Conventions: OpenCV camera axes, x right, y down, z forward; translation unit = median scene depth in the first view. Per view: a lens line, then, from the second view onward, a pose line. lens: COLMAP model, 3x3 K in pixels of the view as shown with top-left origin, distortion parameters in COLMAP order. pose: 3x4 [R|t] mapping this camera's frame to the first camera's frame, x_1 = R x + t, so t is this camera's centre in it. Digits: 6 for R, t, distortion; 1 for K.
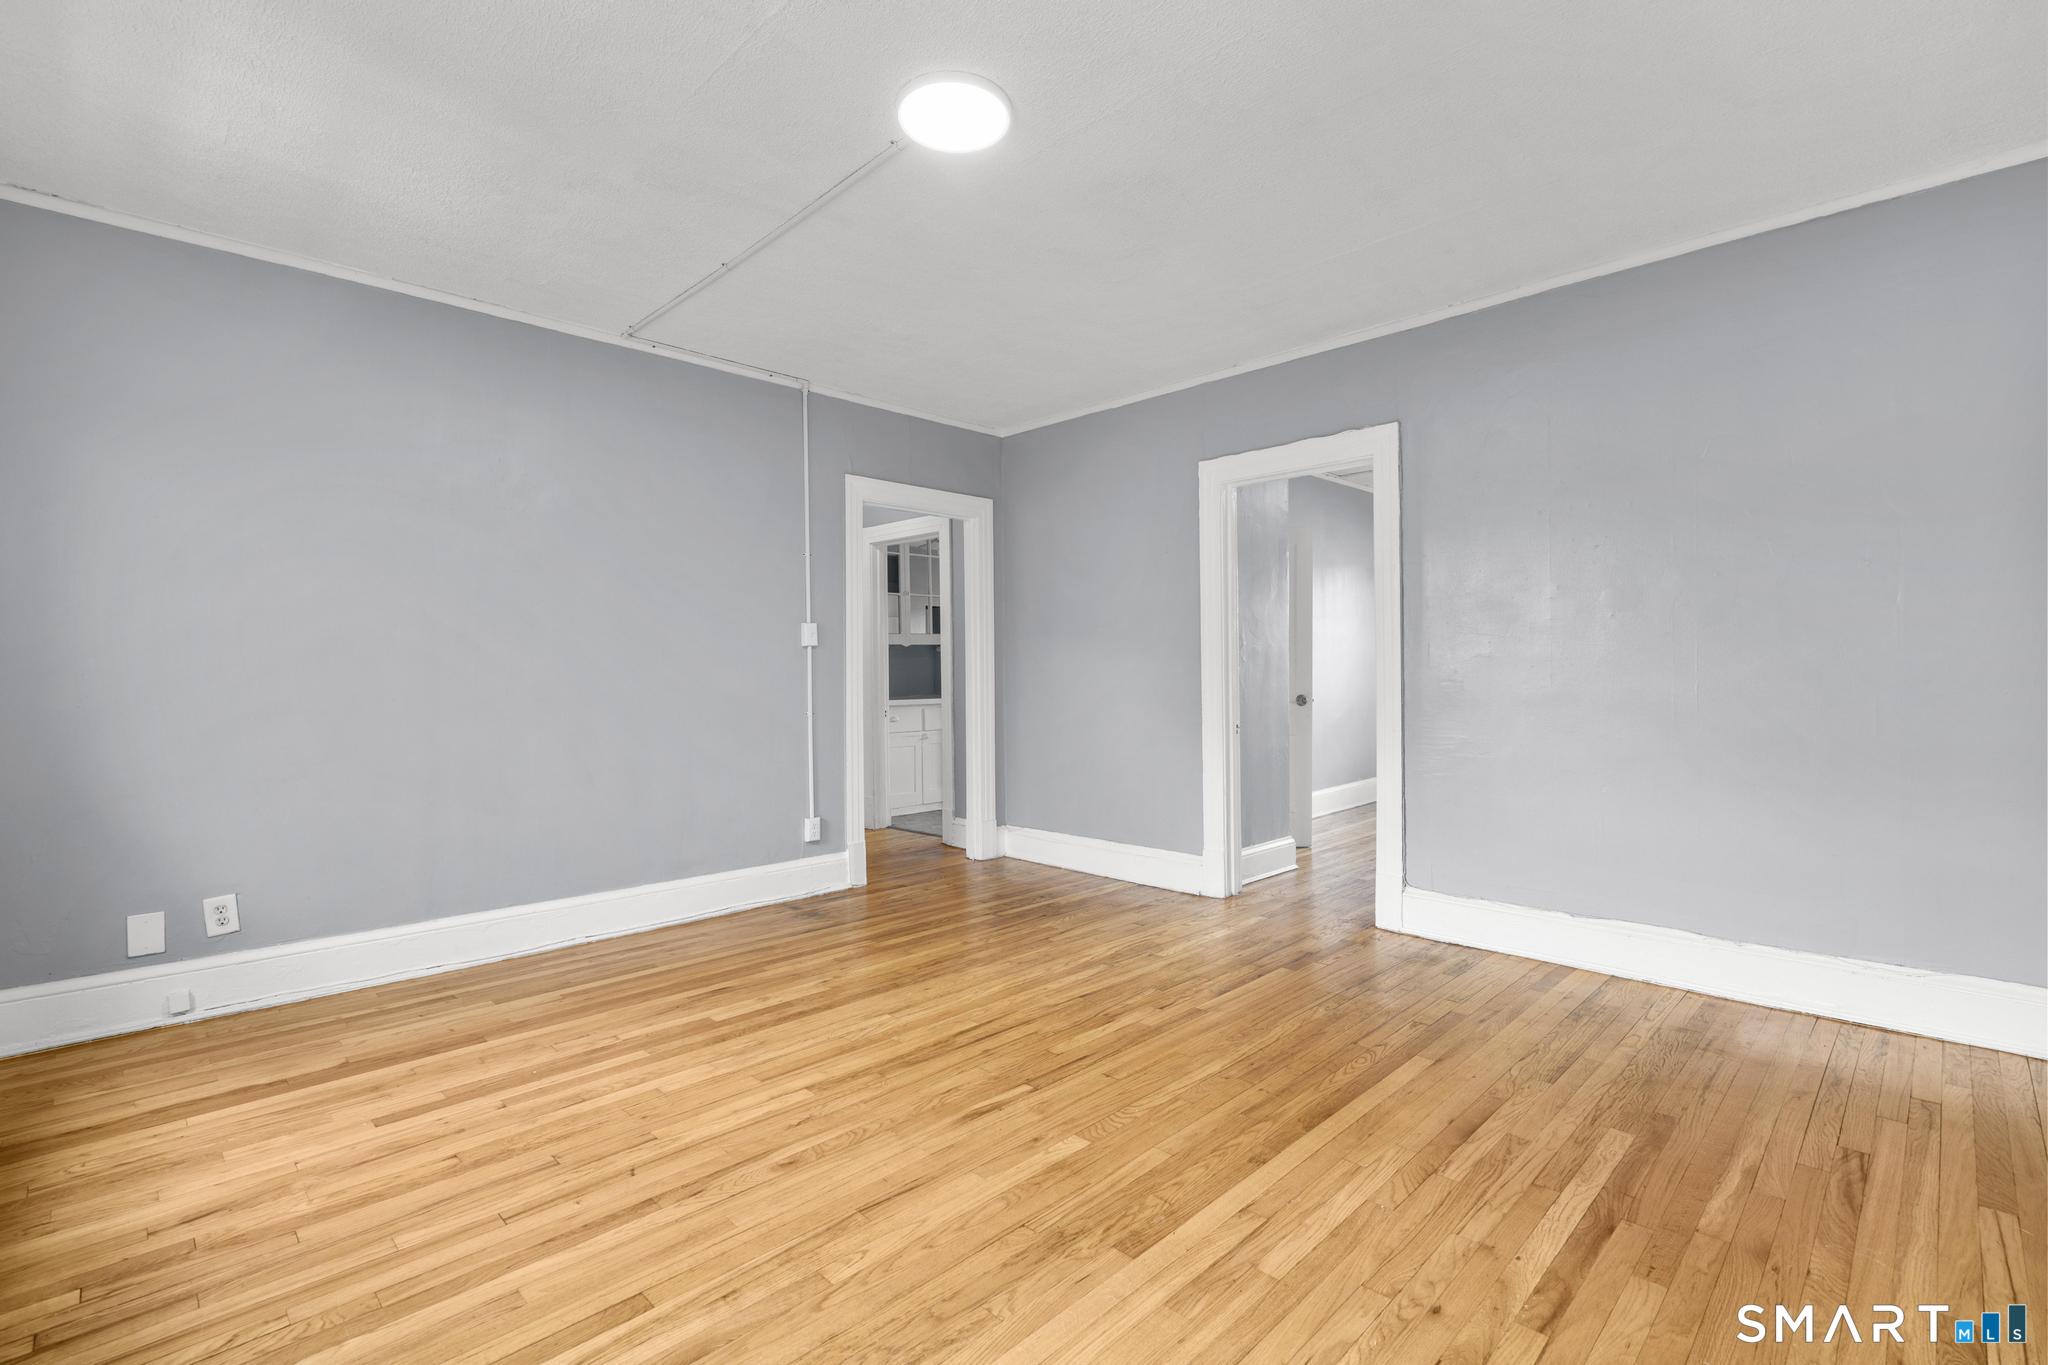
lens RADIAL K [[922.3, 0, 1030.0], [0, 922.3, 681.8], [0, 0, 1]] dist [-0.009081, 0.005231]
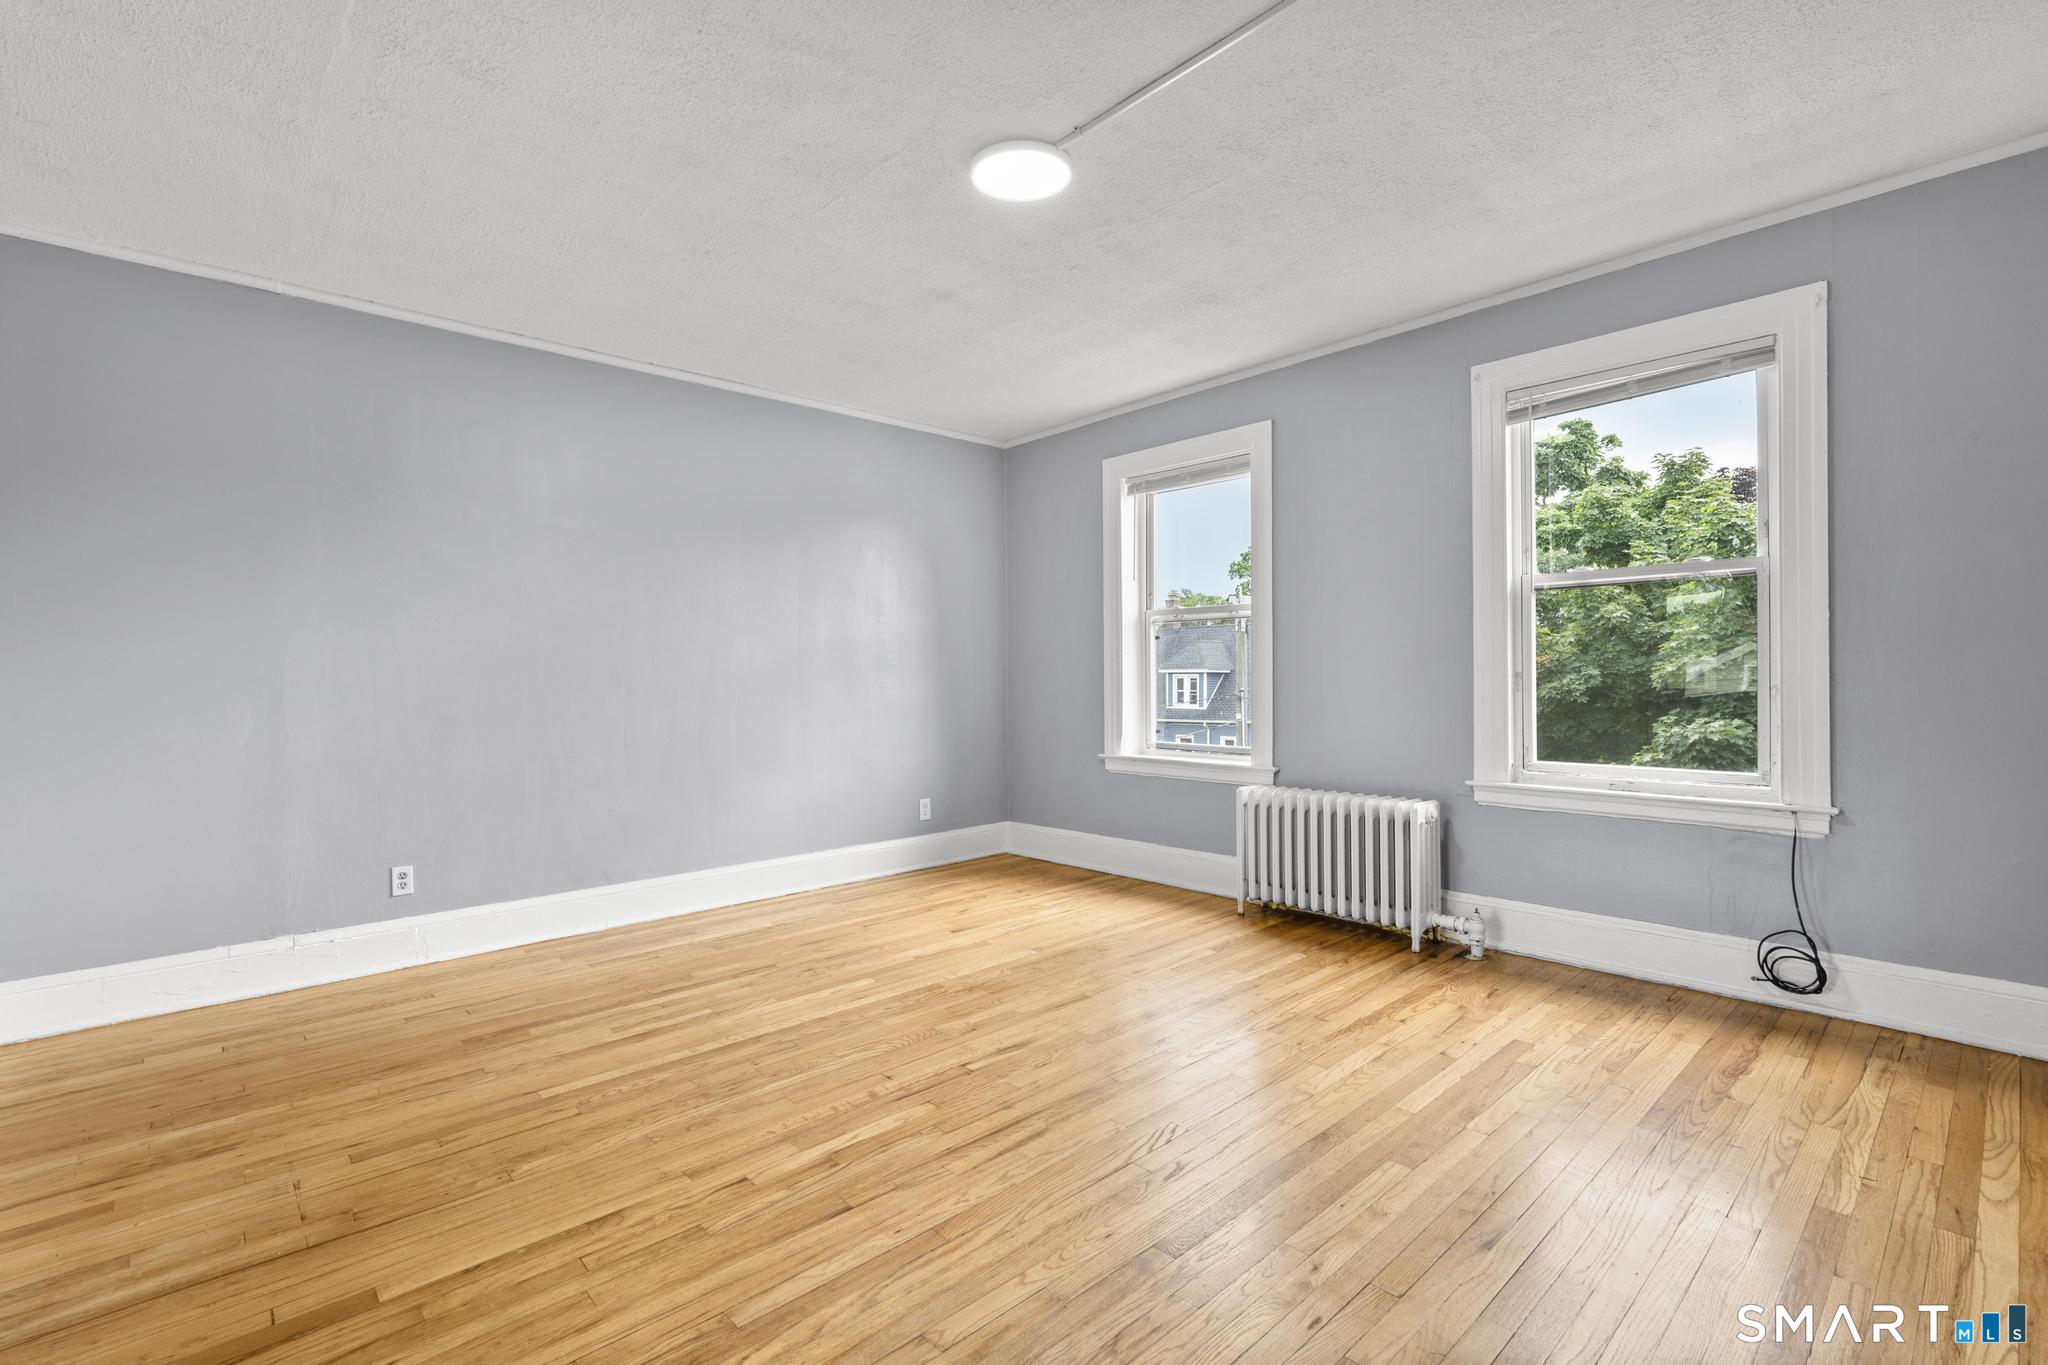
lens RADIAL K [[922.3, 0, 1030.0], [0, 922.3, 681.8], [0, 0, 1]] dist [-0.009081, 0.005231]
pose [[-0.998860, 0.019945, 0.043371, -0.096478], [0.020618, 0.999673, 0.015137, -0.012285], [-0.043054, 0.016014, -0.998944, 1.576571]]
